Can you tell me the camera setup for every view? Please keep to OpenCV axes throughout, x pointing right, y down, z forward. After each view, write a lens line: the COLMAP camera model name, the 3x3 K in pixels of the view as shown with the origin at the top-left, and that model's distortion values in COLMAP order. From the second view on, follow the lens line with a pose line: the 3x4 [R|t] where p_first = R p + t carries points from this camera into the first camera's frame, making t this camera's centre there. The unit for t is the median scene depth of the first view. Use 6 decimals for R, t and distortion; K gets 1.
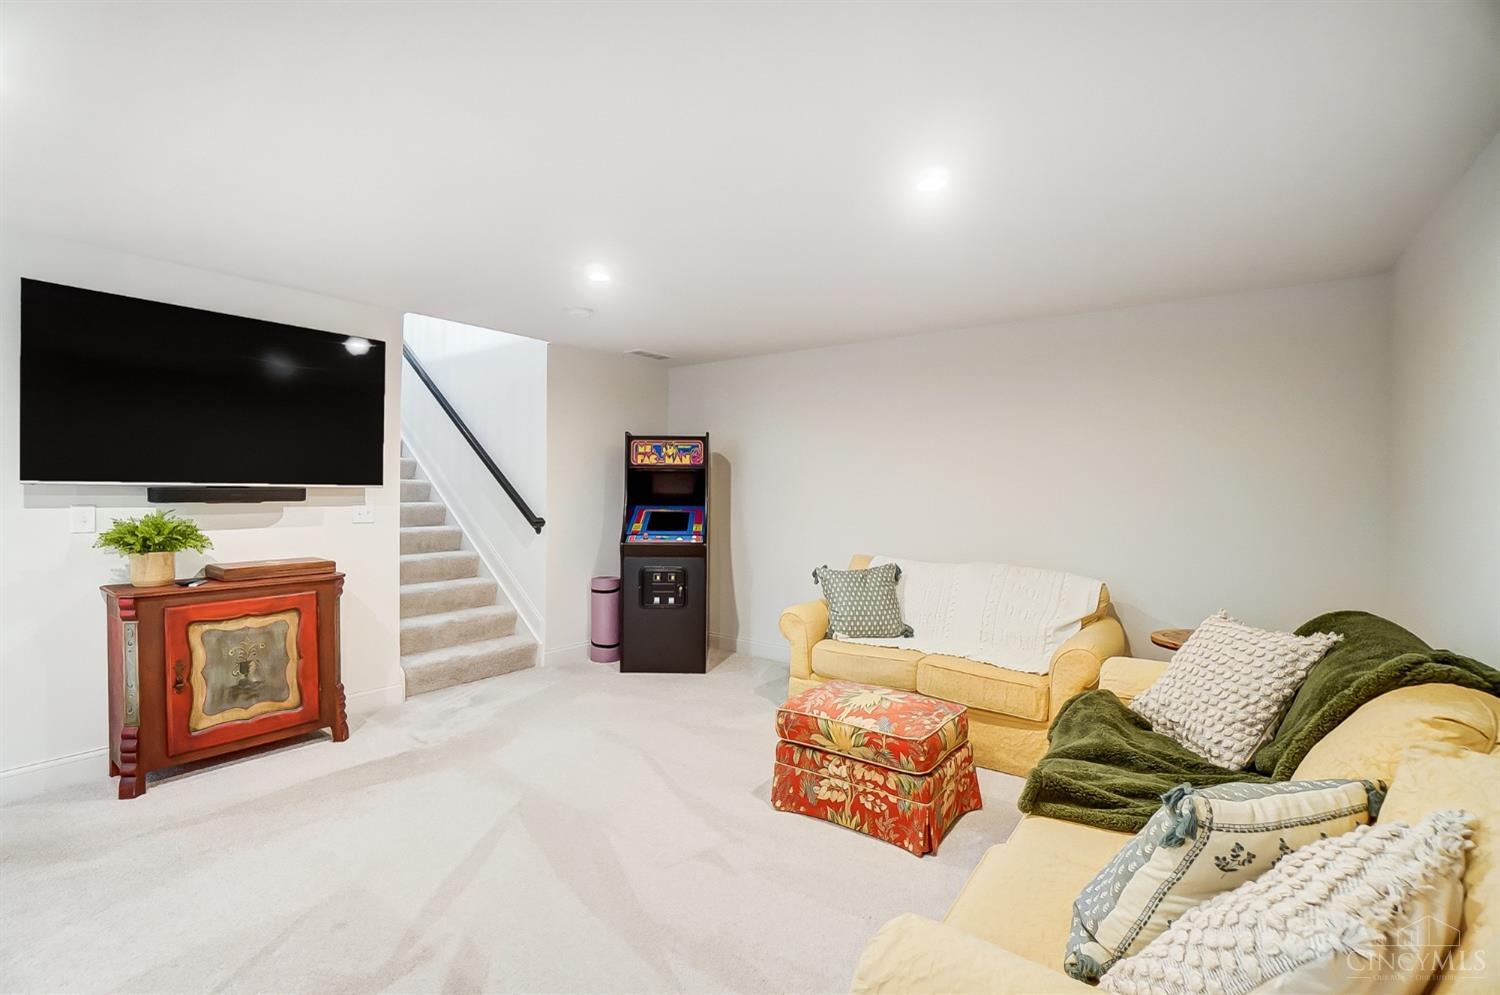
lens RADIAL K [[670.0, 0, 735.8], [0, 670.0, 491.6], [0, 0, 1]] dist [-0.050994, 0.015404]
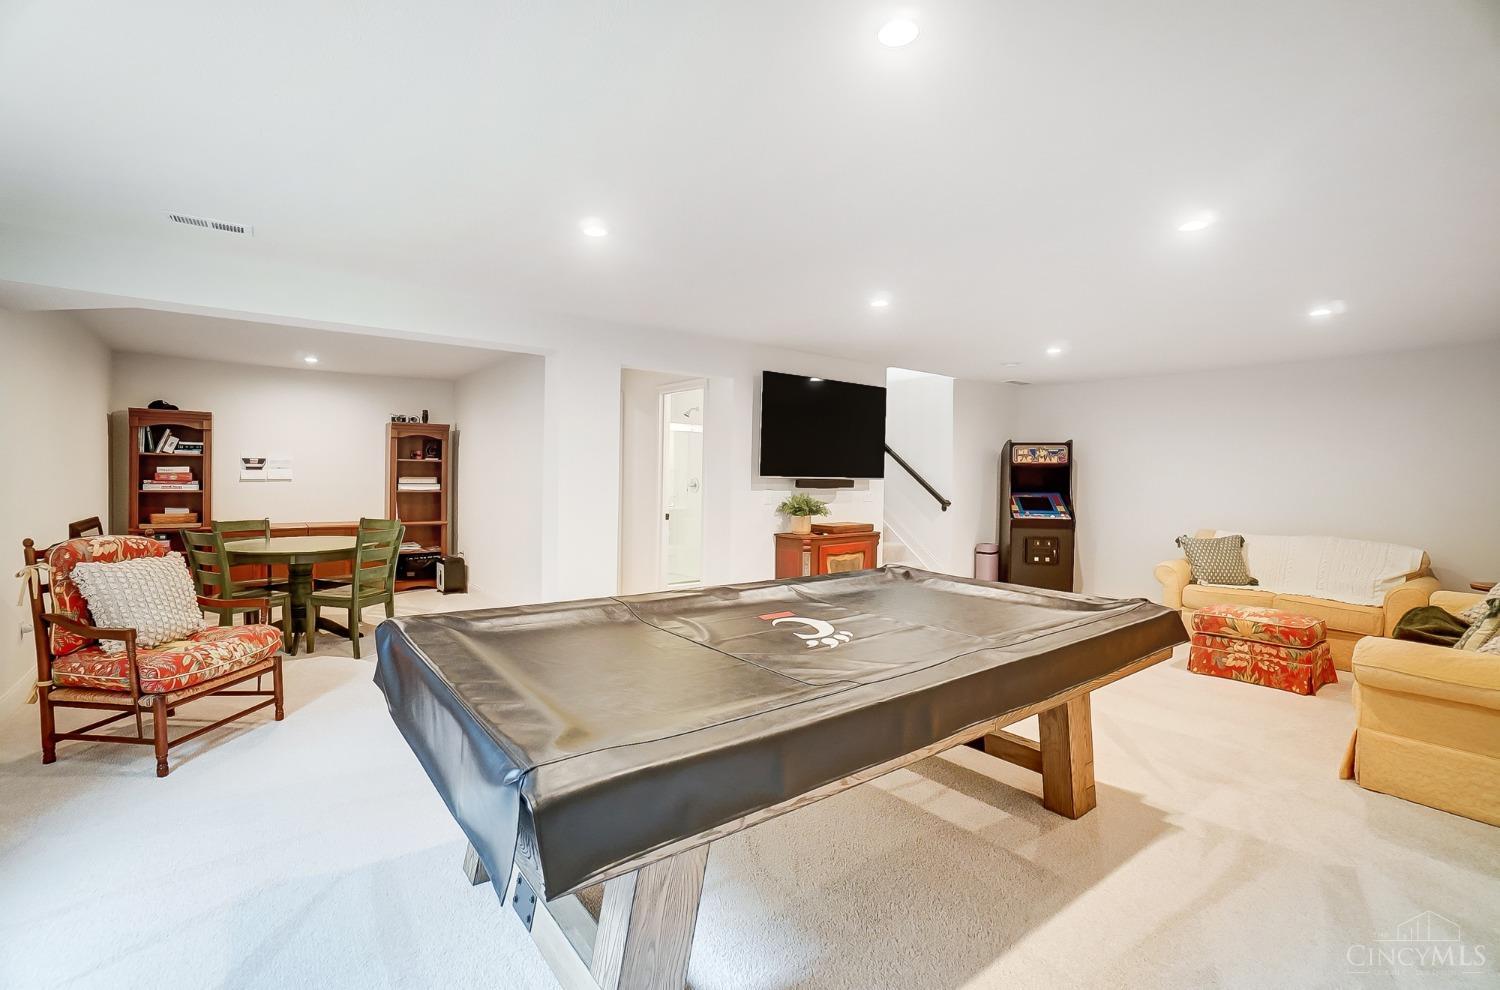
lens RADIAL K [[670.0, 0, 729.1], [0, 670.0, 487.1], [0, 0, 1]] dist [-0.050994, 0.015404]
pose [[0.960489, 0.005313, -0.278268, -0.507107], [-0.002328, 0.999936, 0.011057, -0.005850], [0.278309, -0.009972, 0.960440, -0.758717]]
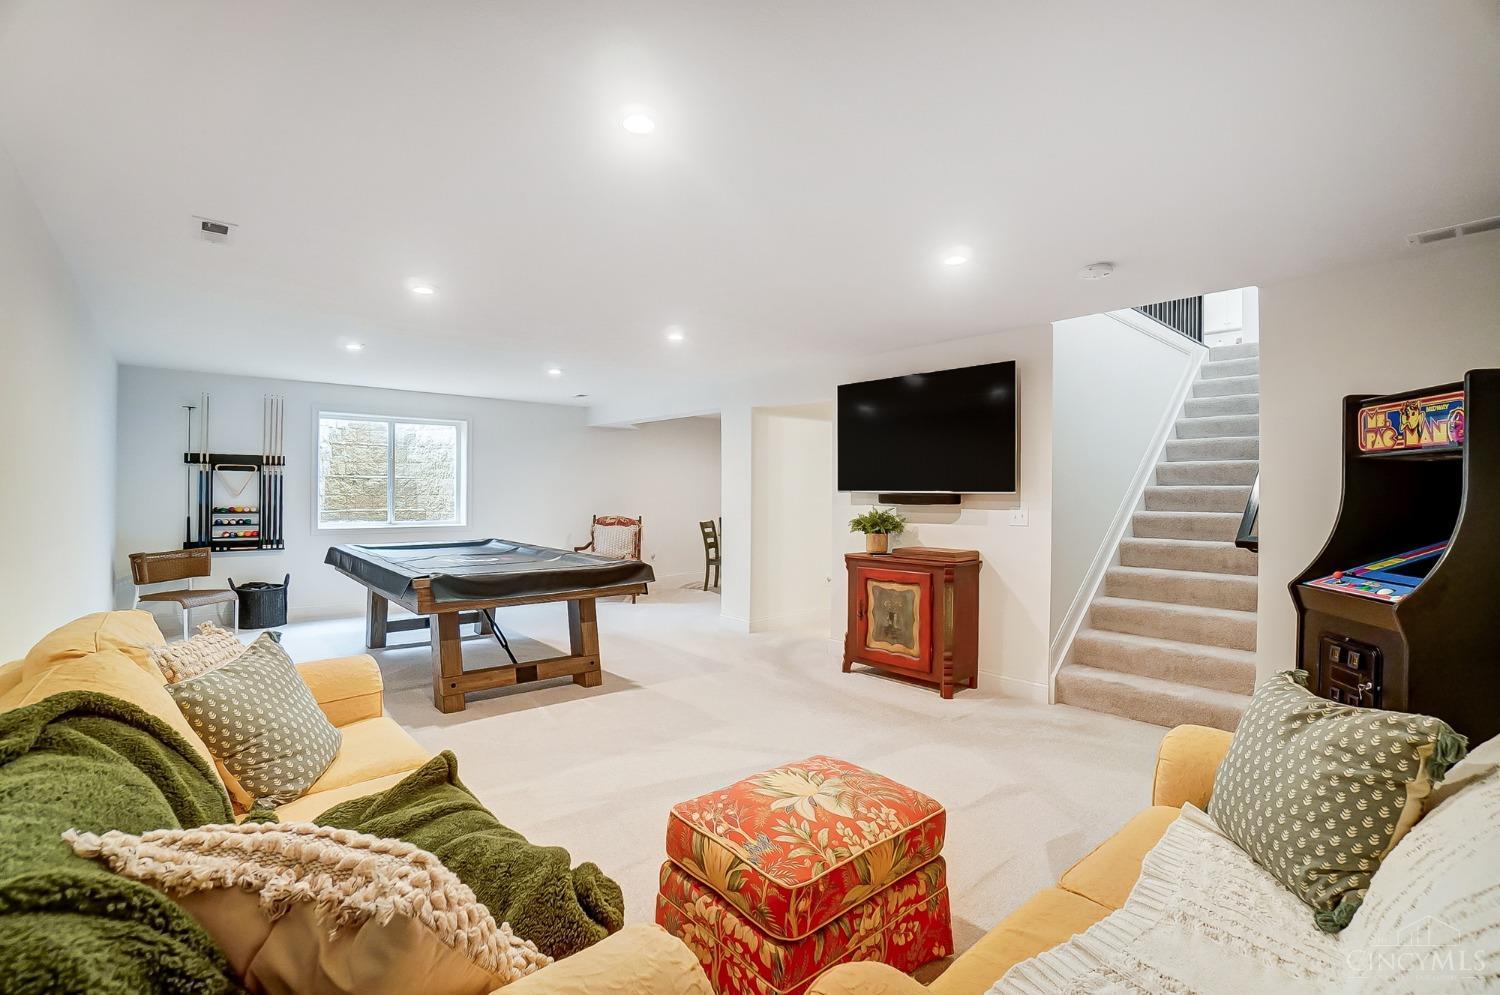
lens RADIAL K [[670.0, 0, 722.5], [0, 670.0, 482.9], [0, 0, 1]] dist [-0.050994, 0.015404]
pose [[-0.226459, -0.026042, -0.973672, 0.742208], [-0.012068, 0.999641, -0.023930, 0.008497], [0.973946, 0.006331, -0.226692, 0.890326]]
